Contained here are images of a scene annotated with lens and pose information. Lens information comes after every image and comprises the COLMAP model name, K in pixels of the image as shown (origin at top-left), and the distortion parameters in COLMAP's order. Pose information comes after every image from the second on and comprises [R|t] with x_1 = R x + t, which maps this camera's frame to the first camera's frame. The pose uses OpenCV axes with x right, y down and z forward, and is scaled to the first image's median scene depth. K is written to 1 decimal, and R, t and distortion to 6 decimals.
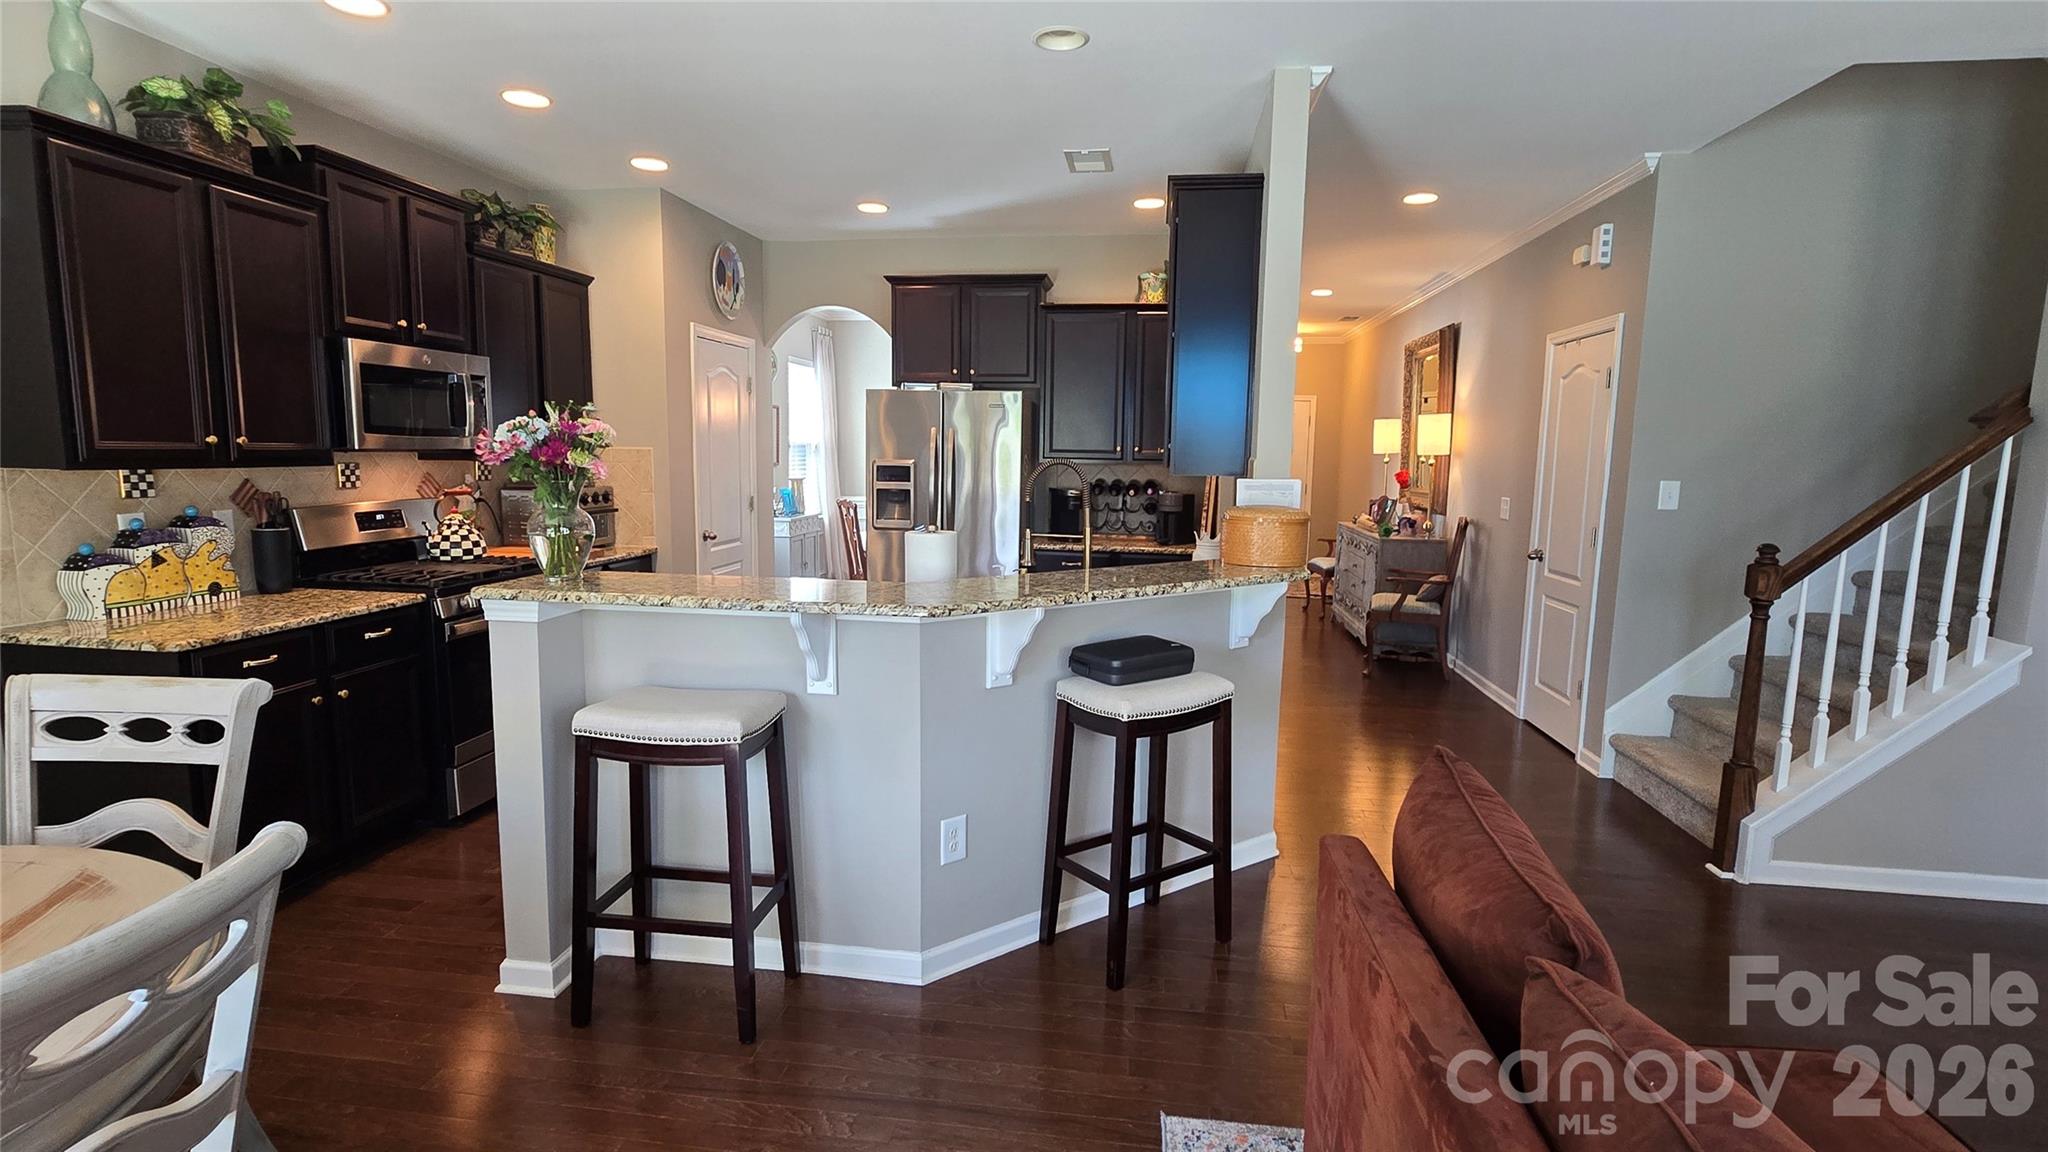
lens RADIAL K [[1051.8, 0, 967.5], [0, 1051.8, 575.6], [0, 0, 1]] dist [0.129657, 0.000163]
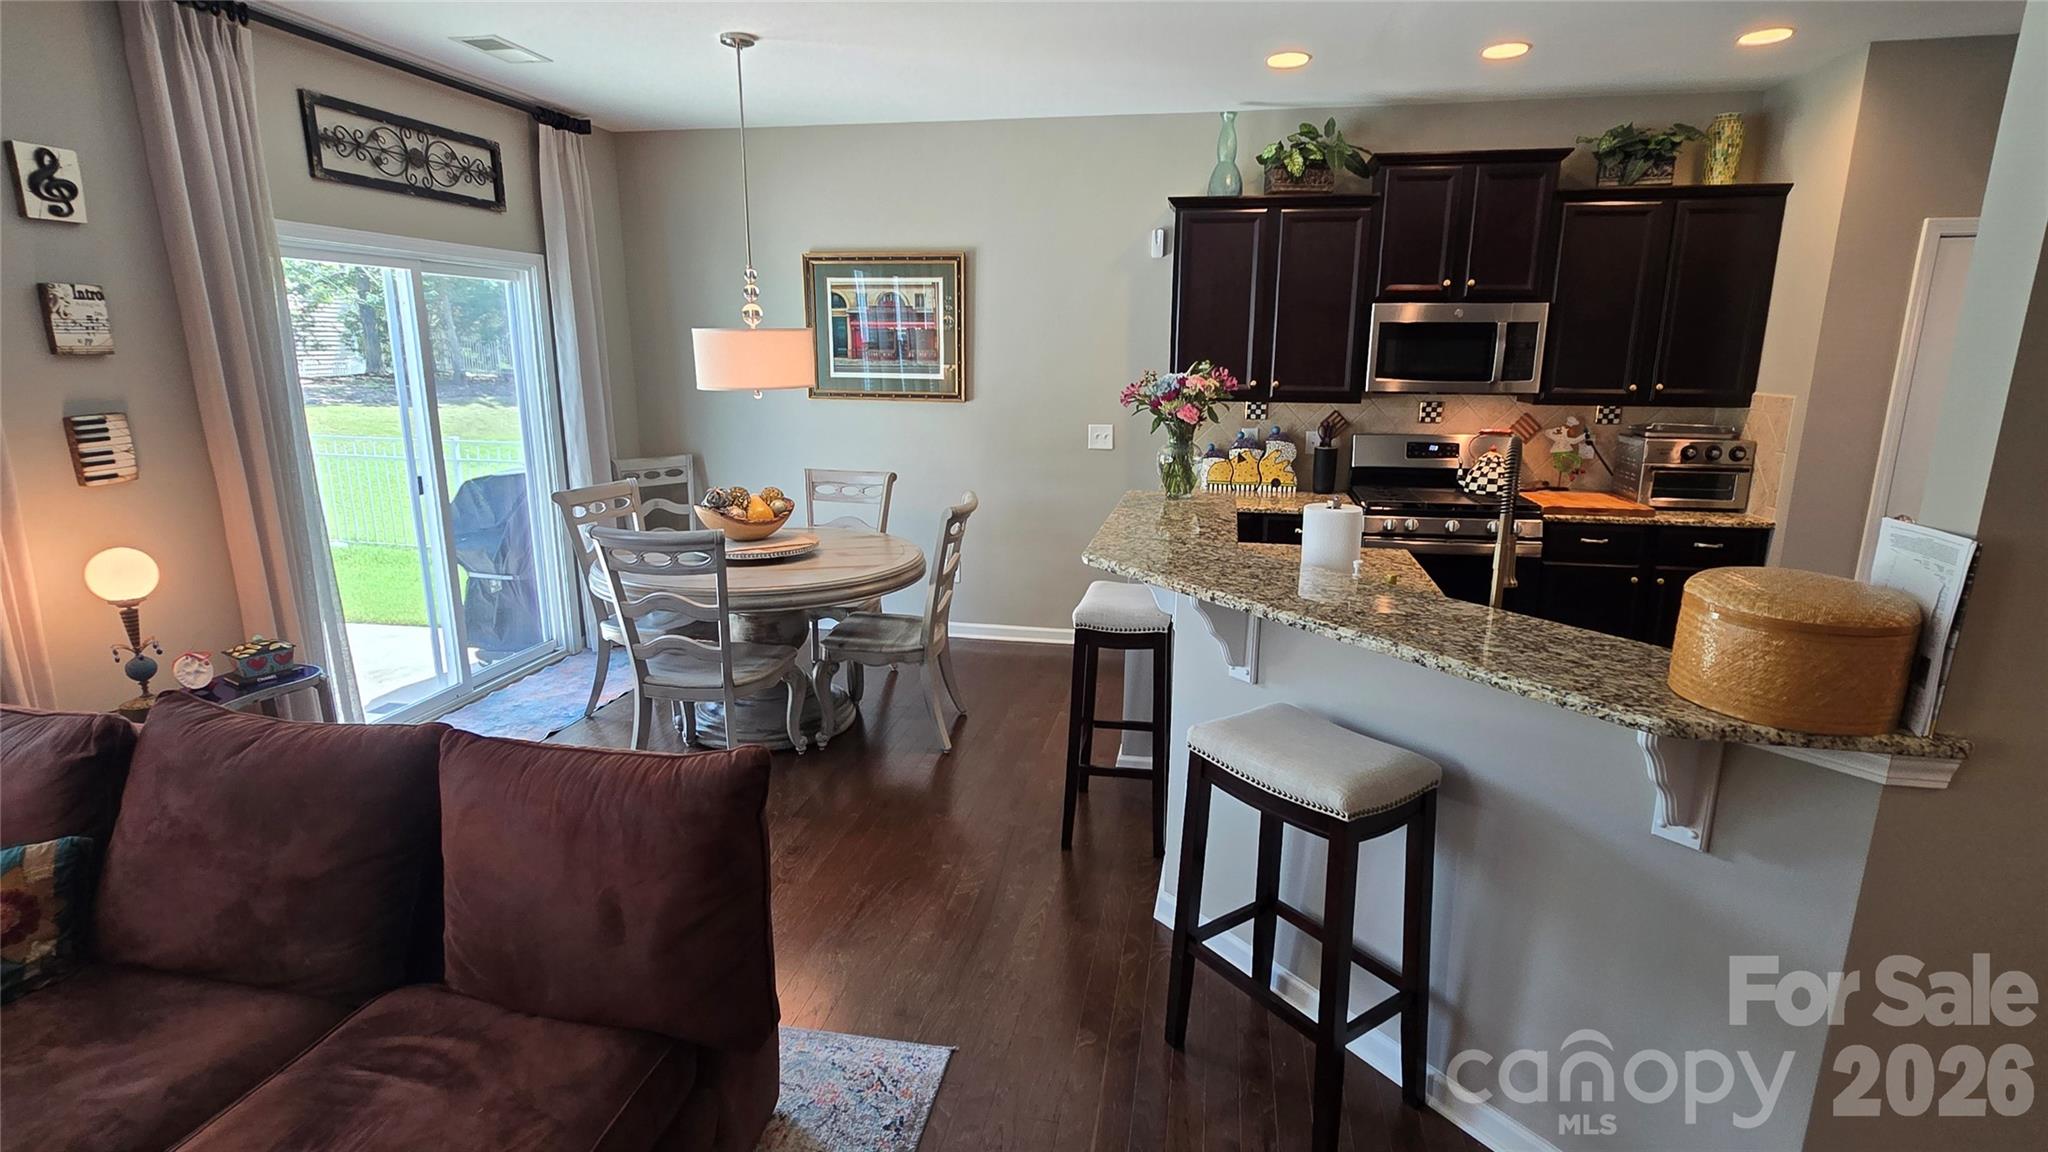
lens RADIAL K [[1036.7, 0, 1024.0], [0, 1036.7, 576.0], [0, 0, 1]] dist [0.000276, 0.000377]
pose [[-0.026158, 0.213236, -0.976650, 0.635117], [-0.132385, 0.967641, 0.214815, -0.107335], [0.990853, 0.134913, 0.002918, 0.600604]]
